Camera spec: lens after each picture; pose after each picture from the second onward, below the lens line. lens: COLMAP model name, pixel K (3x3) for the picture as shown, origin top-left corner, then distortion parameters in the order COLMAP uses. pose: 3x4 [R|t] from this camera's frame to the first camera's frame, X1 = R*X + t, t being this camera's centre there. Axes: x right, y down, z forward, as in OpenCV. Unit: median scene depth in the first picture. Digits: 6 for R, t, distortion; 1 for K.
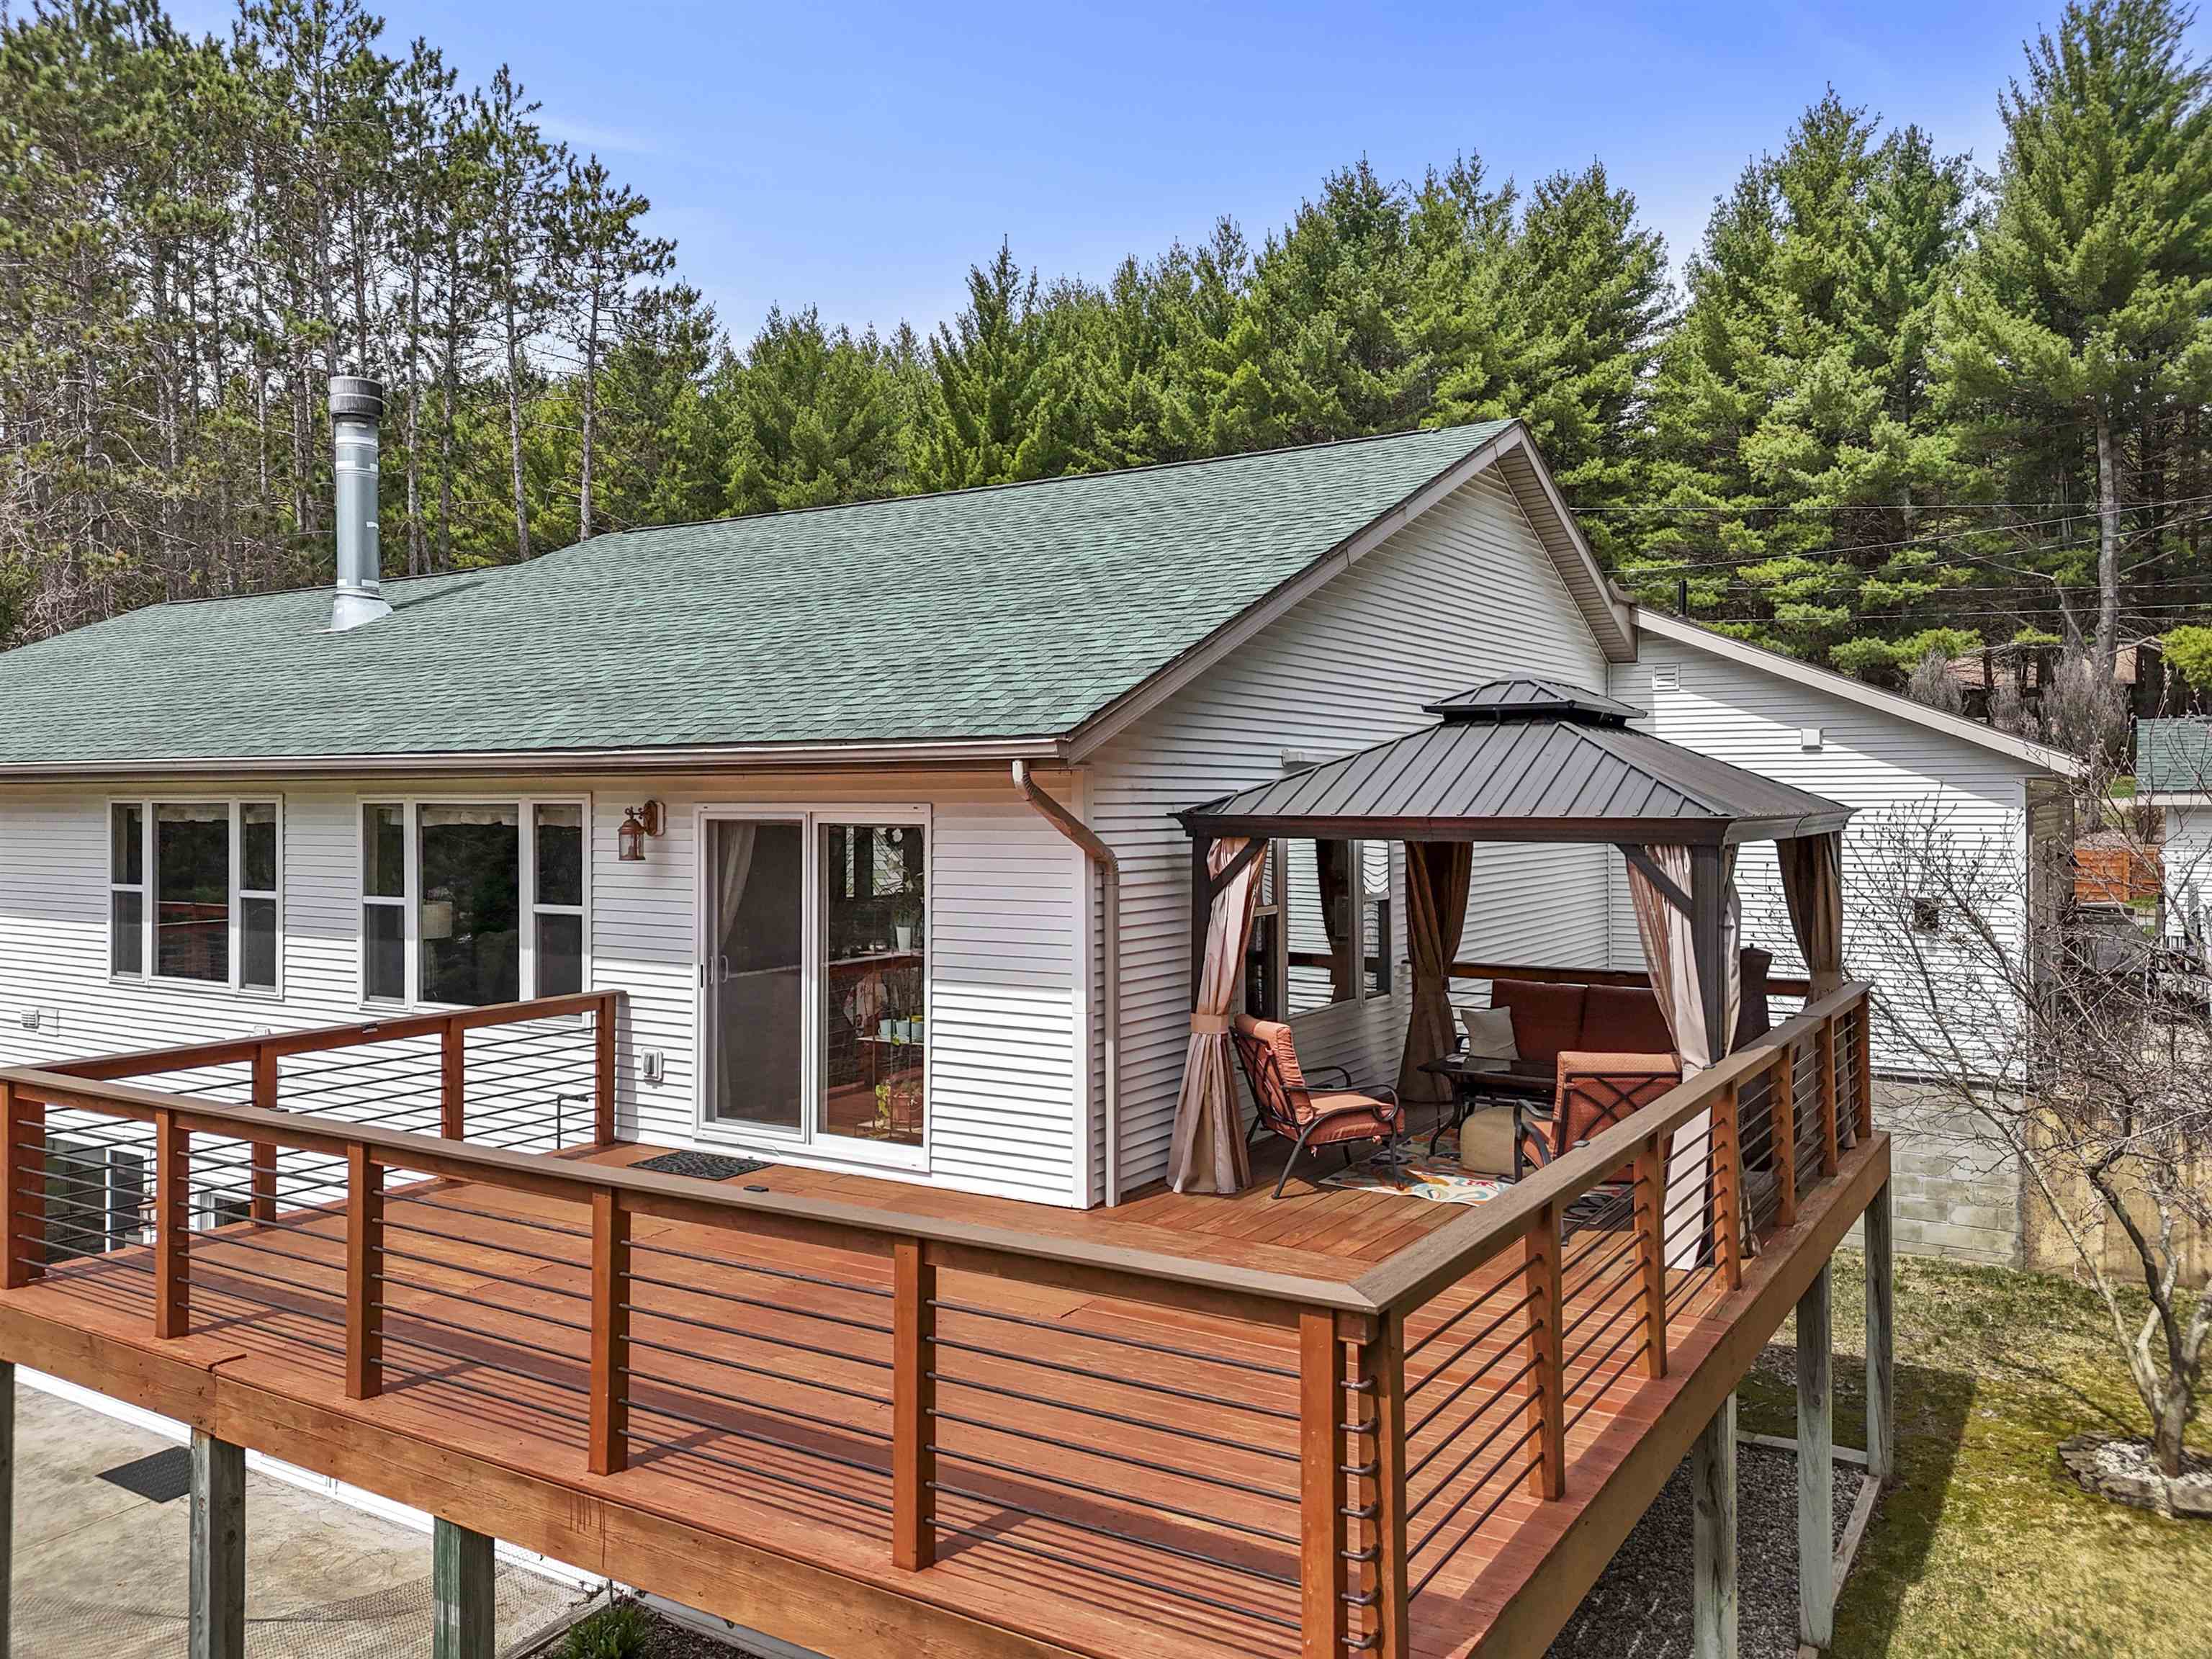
lens RADIAL K [[1628.8, 0, 1102.4], [0, 1628.8, 807.8], [0, 0, 1]] dist [0.058400, -0.059800]
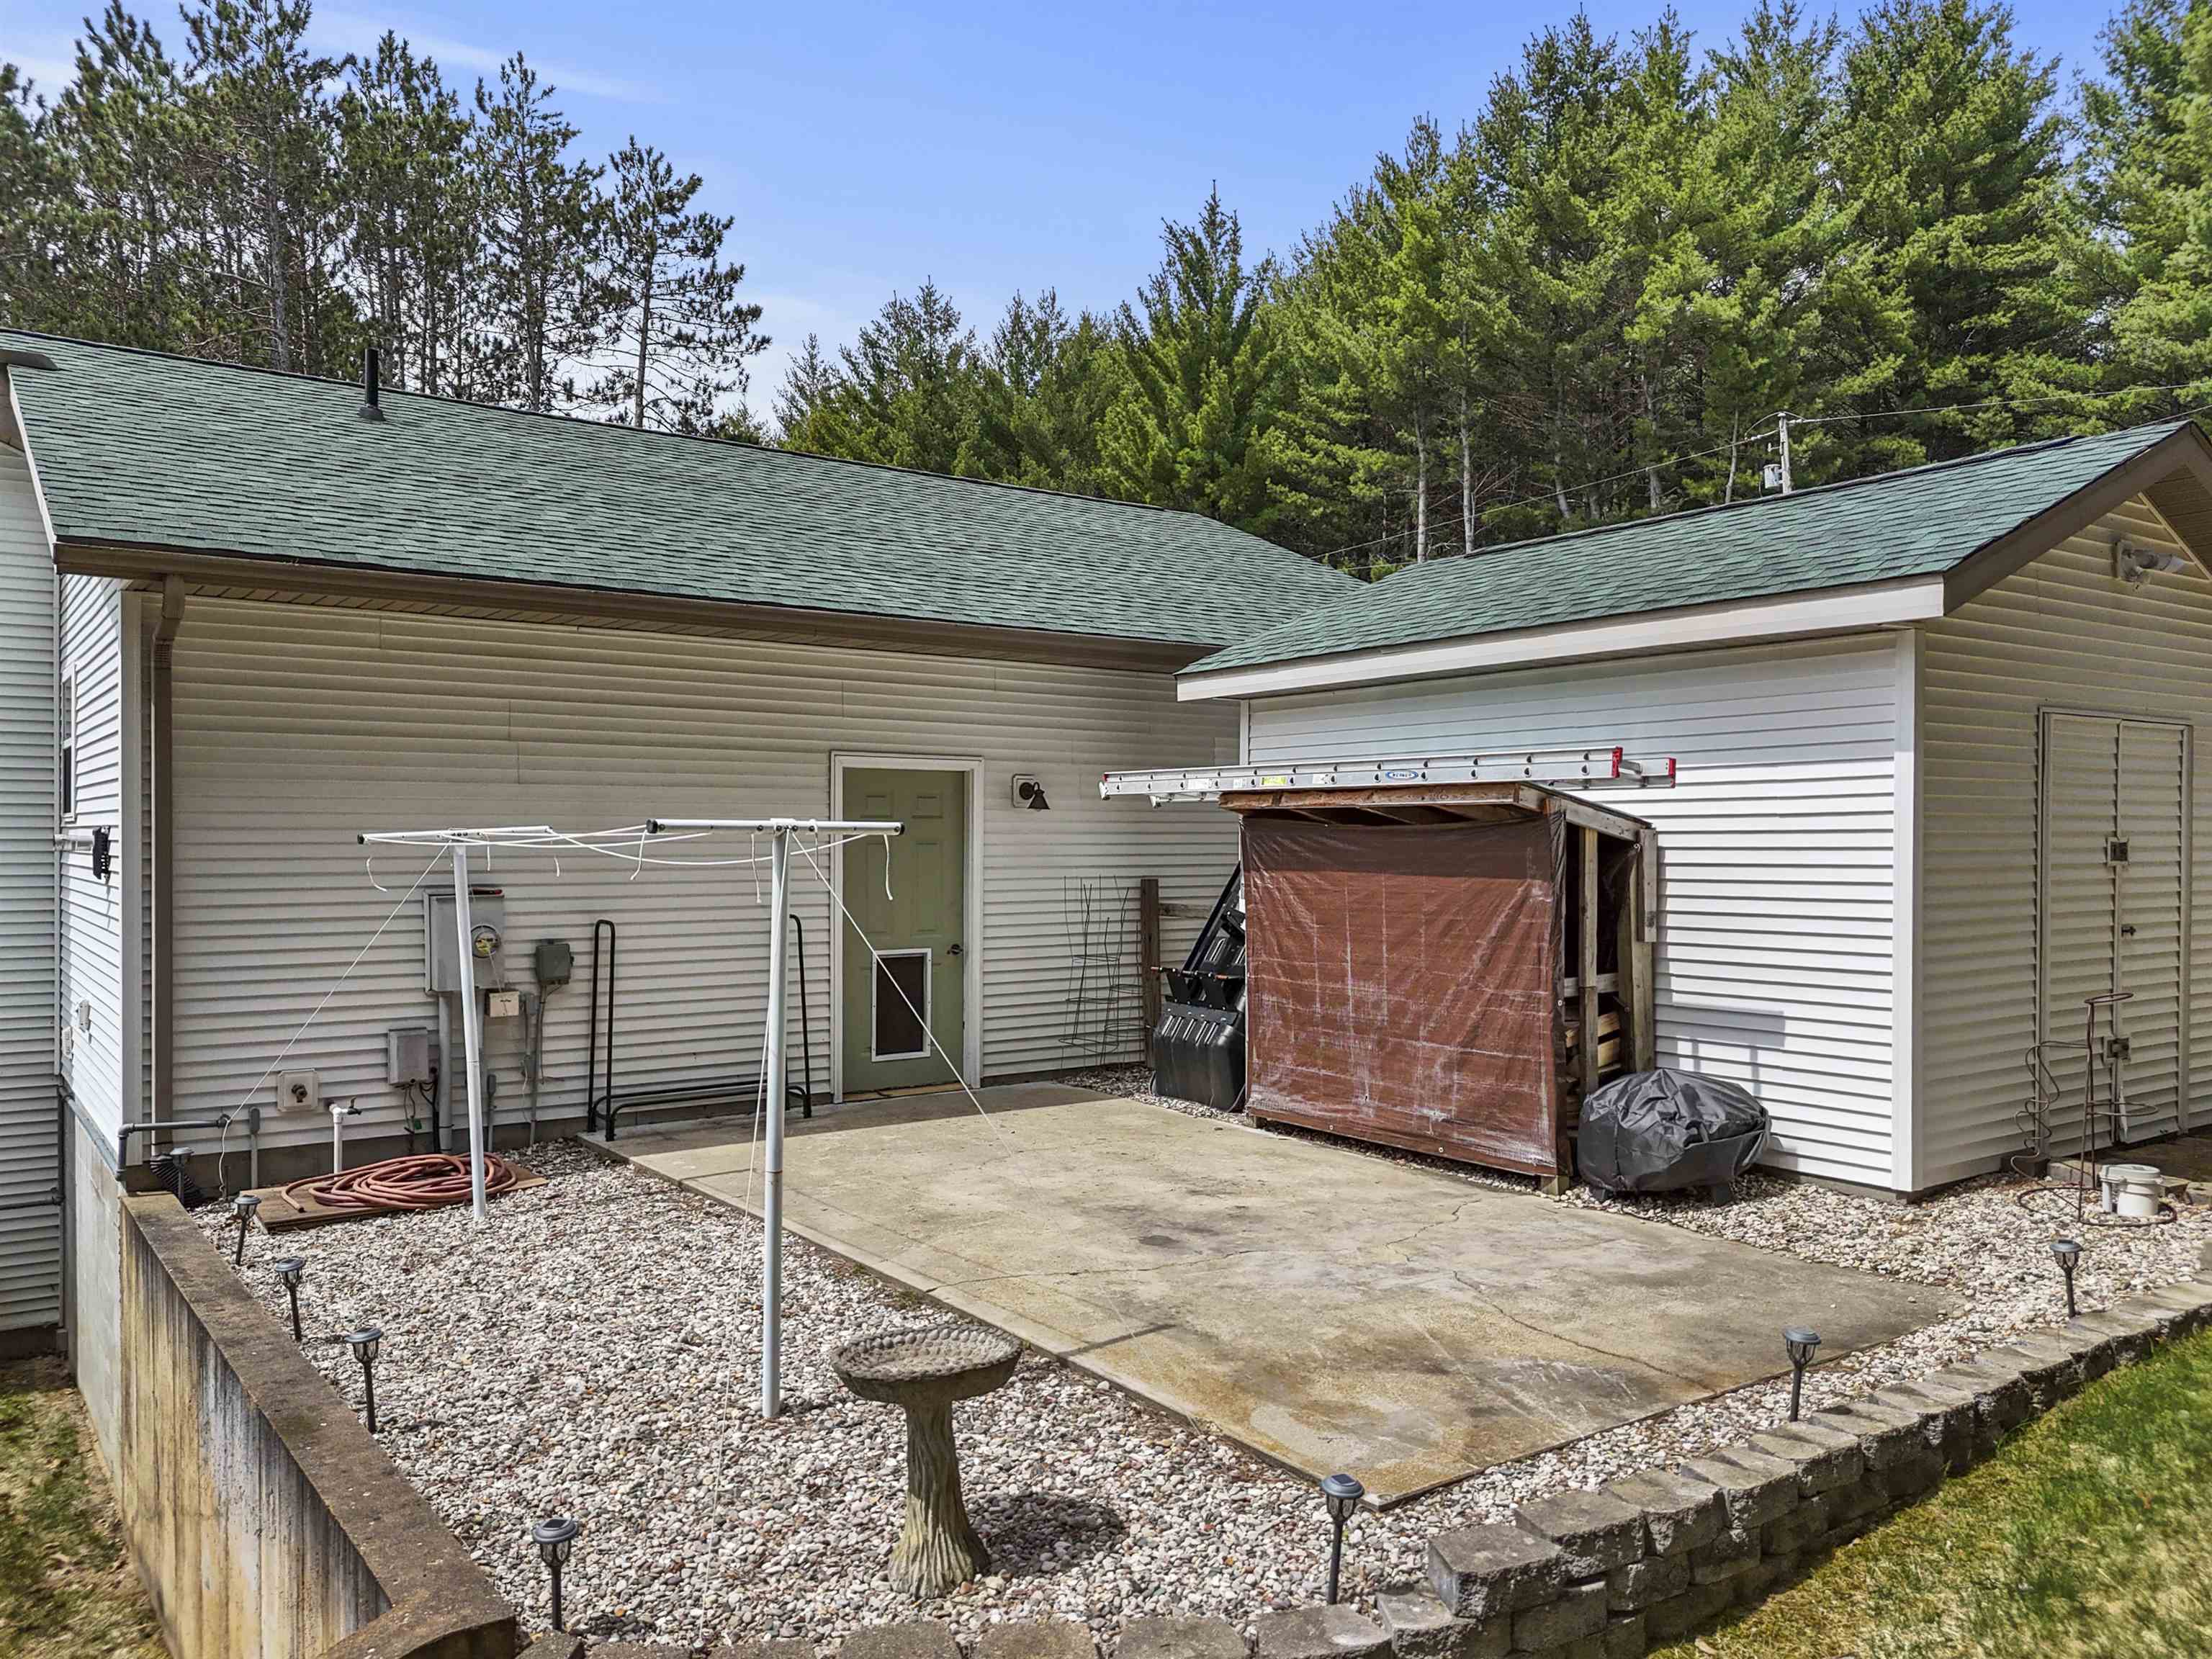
lens RADIAL K [[1611.8, 0, 1101.5], [0, 1611.8, 870.4], [0, 0, 1]] dist [0.090341, -0.112106]
pose [[0.930058, 0.009009, -0.367302, 0.250604], [-0.002401, 0.999827, 0.018444, 0.015053], [0.367405, -0.016272, 0.929919, 0.157950]]
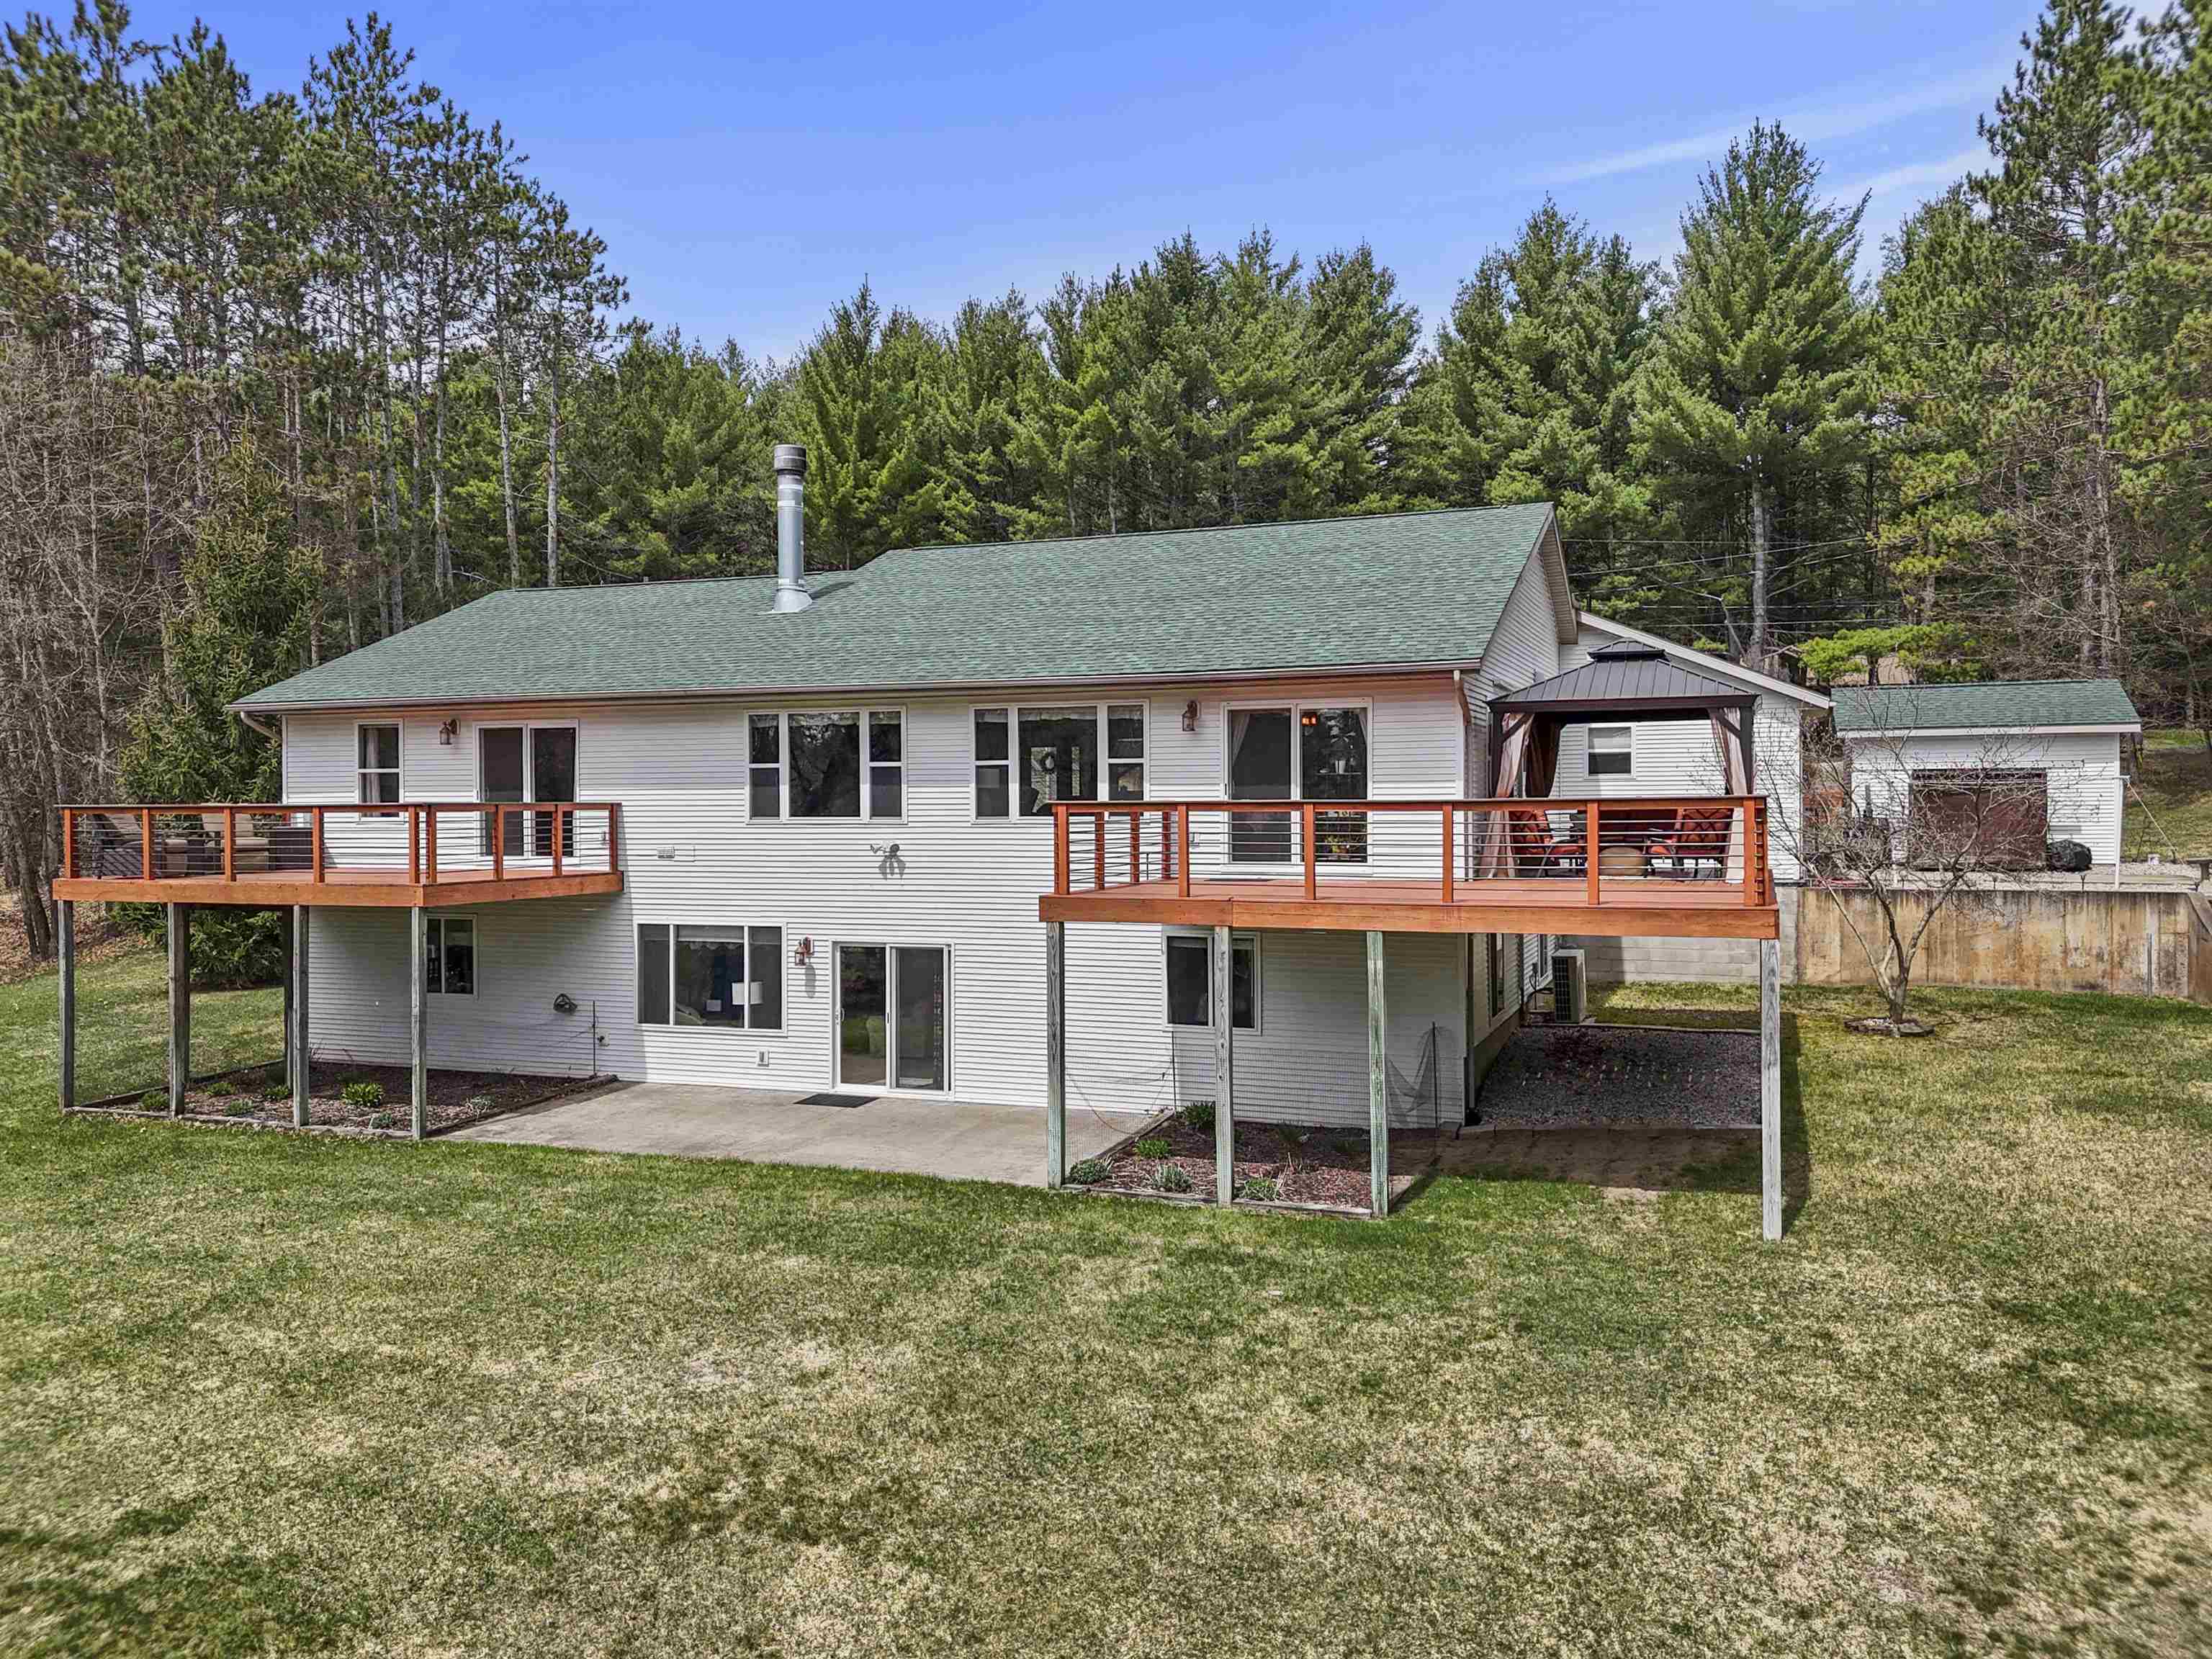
lens RADIAL K [[1600.7, 0, 1106.0], [0, 1600.7, 829.5], [0, 0, 1]] dist [0.073202, -0.113525]
pose [[0.982643, -0.006700, 0.185386, -0.121534], [0.004397, 0.999908, 0.012834, 0.020514], [-0.185455, -0.011796, 0.982582, -0.141473]]
